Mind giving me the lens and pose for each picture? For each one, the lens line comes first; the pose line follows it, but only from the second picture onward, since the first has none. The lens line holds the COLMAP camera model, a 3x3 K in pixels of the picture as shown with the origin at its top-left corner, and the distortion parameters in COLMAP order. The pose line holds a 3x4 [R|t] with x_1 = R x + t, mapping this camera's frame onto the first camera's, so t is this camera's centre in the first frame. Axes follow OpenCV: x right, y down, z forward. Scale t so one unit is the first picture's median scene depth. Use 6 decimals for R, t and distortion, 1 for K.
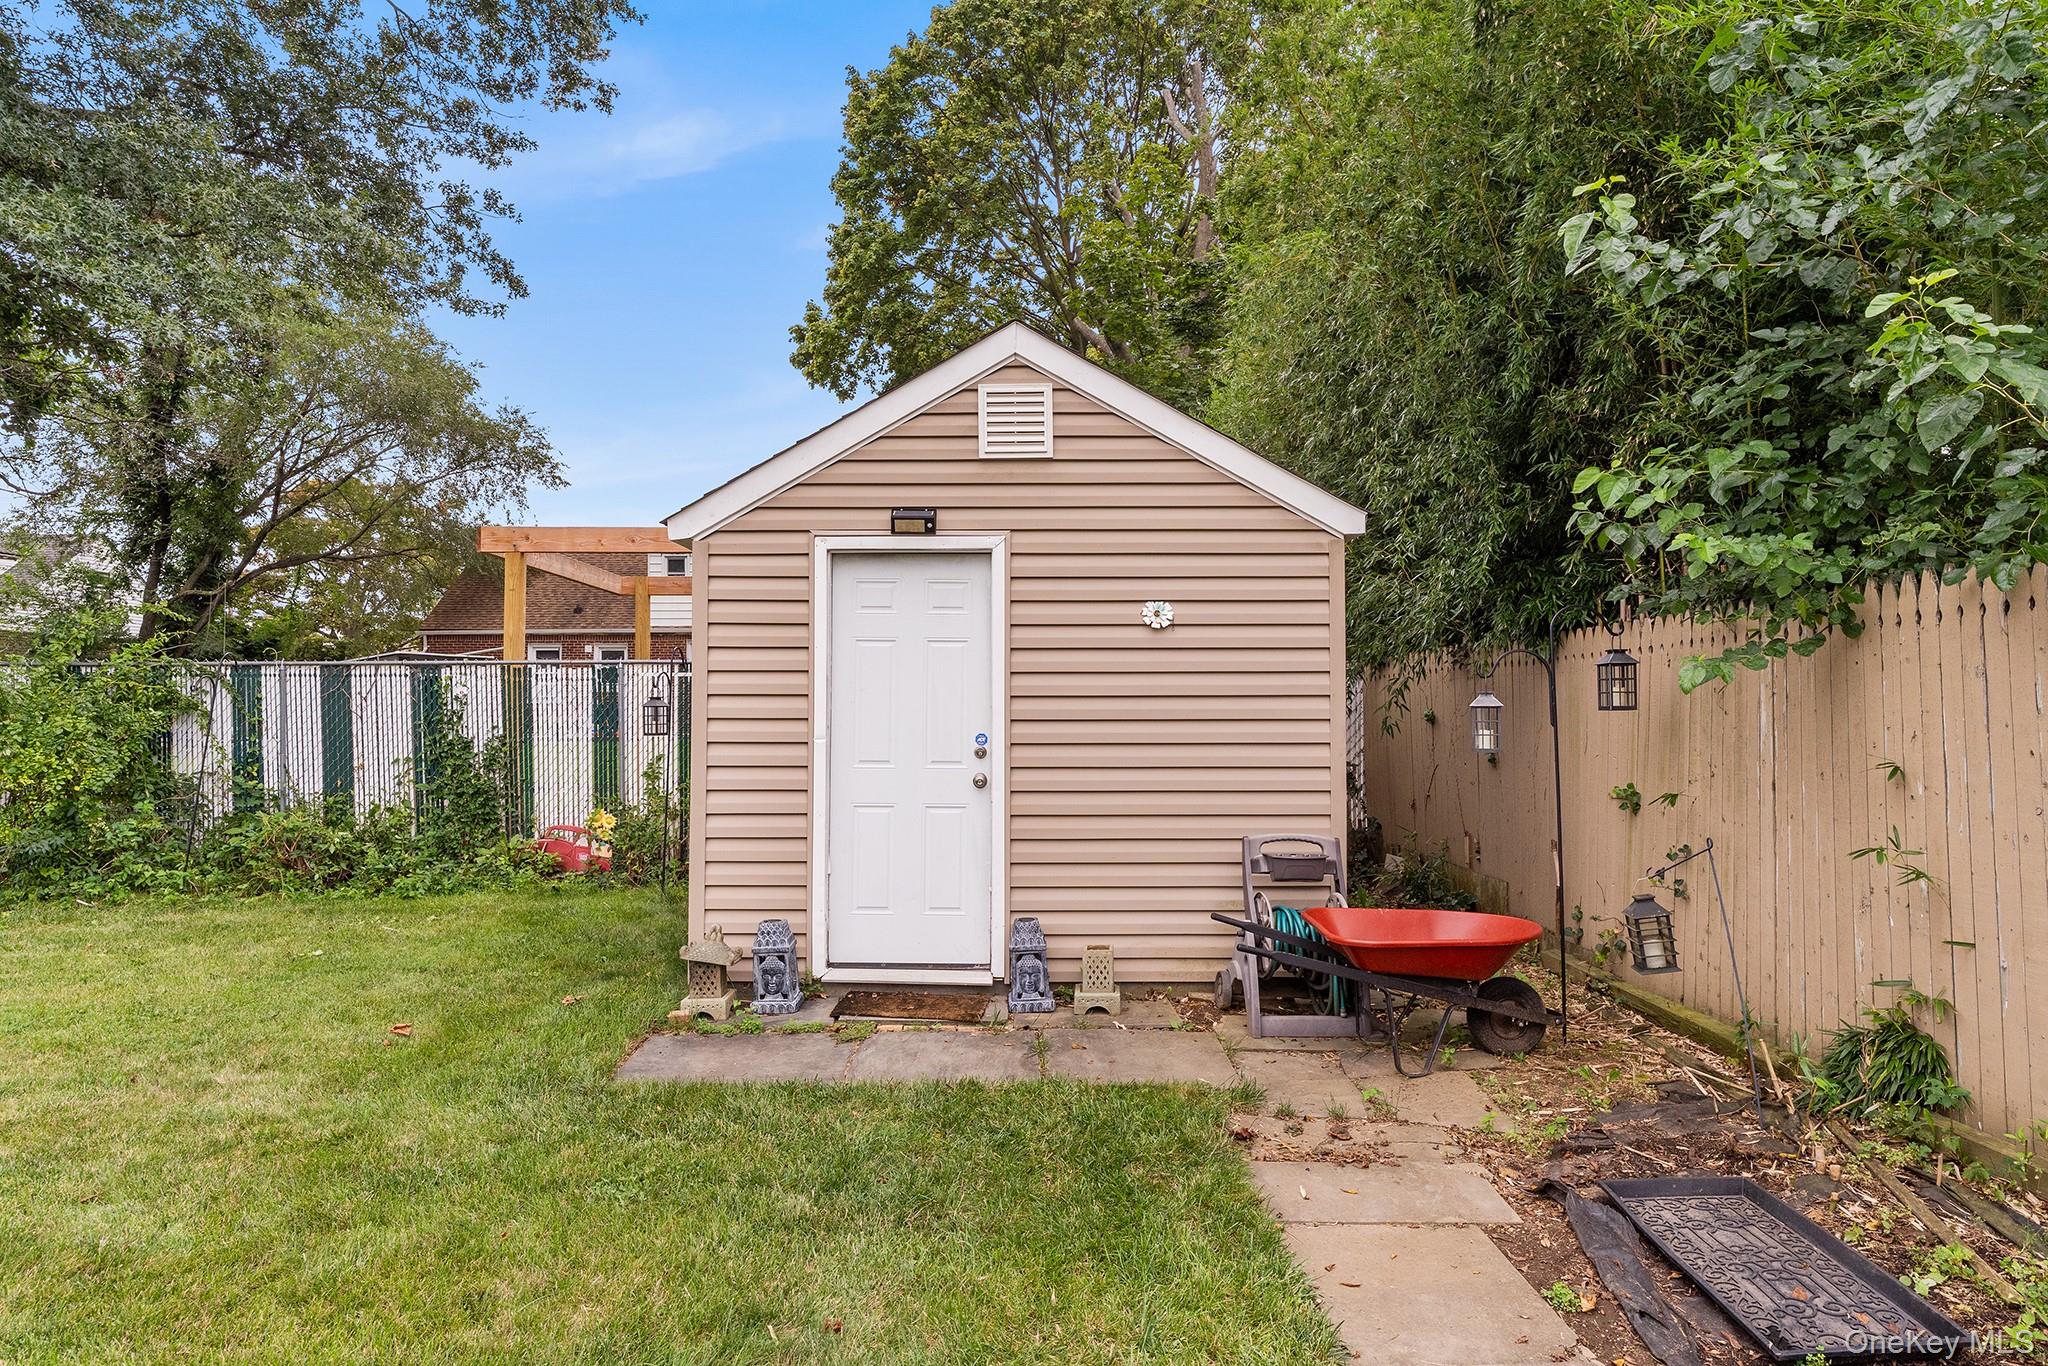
lens RADIAL K [[1158.8, 0, 1004.7], [0, 1158.8, 695.7], [0, 0, 1]] dist [-0.021026, 0.004045]
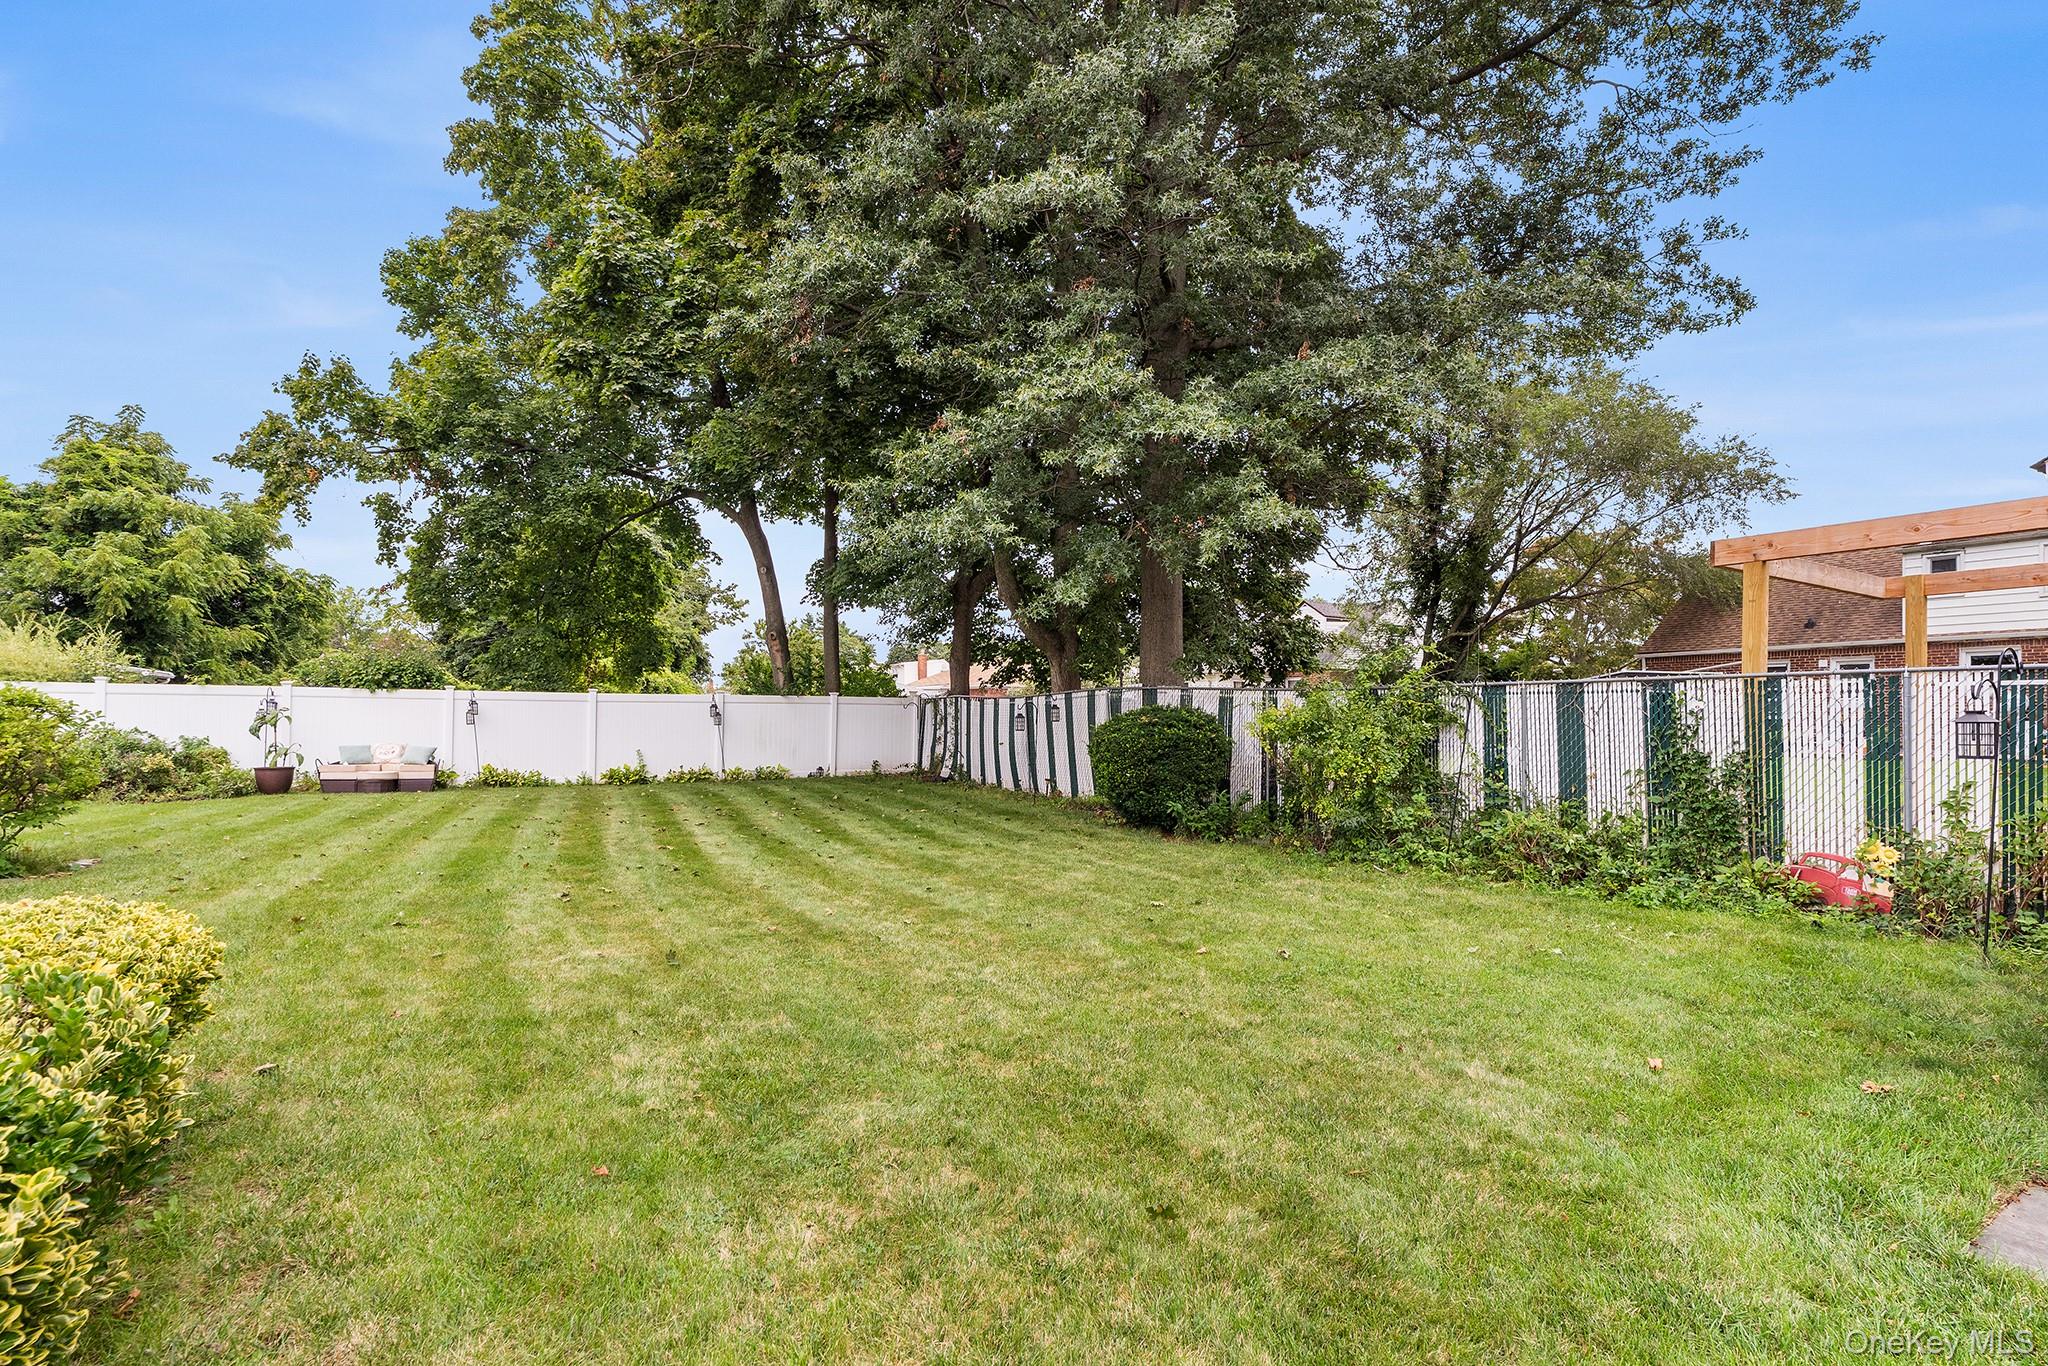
lens RADIAL K [[932.9, 0, 1041.5], [0, 932.9, 711.9], [0, 0, 1]] dist [-0.006805, 0.001132]
pose [[0.509782, -0.002629, -0.860300, -0.068681], [0.001773, 0.999996, -0.002005, 0.002282], [0.860302, -0.000503, 0.509785, 0.103813]]
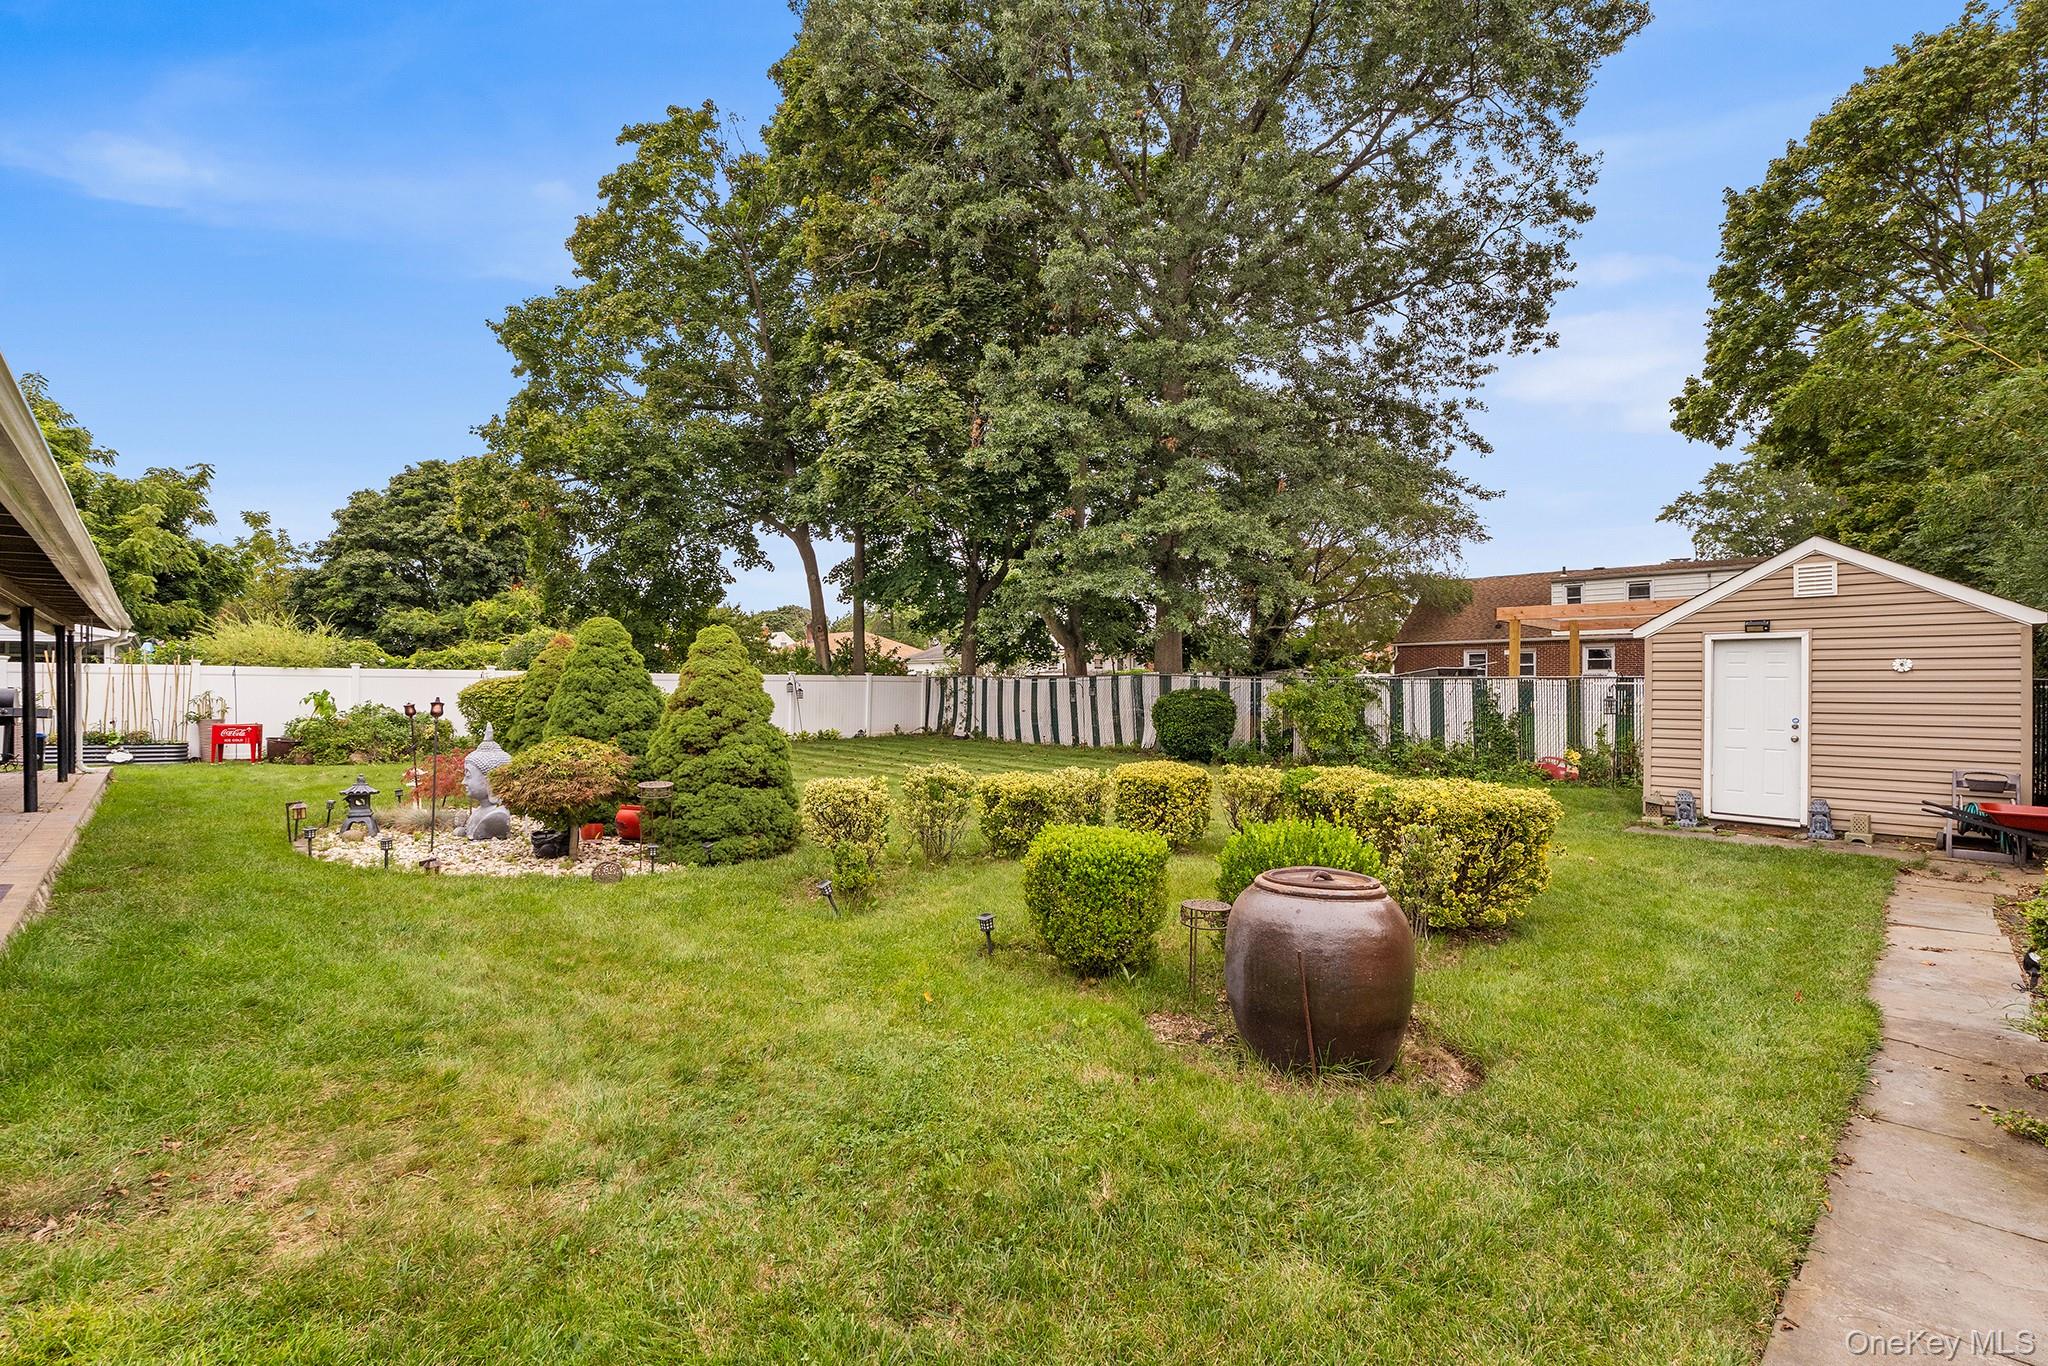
lens RADIAL K [[932.9, 0, 1004.1], [0, 932.9, 684.3], [0, 0, 1]] dist [-0.006805, 0.001132]
pose [[0.699262, 0.003578, -0.714857, 0.122144], [0.003249, 0.999961, 0.008183, -0.033136], [0.714858, -0.008045, 0.699223, -0.857068]]
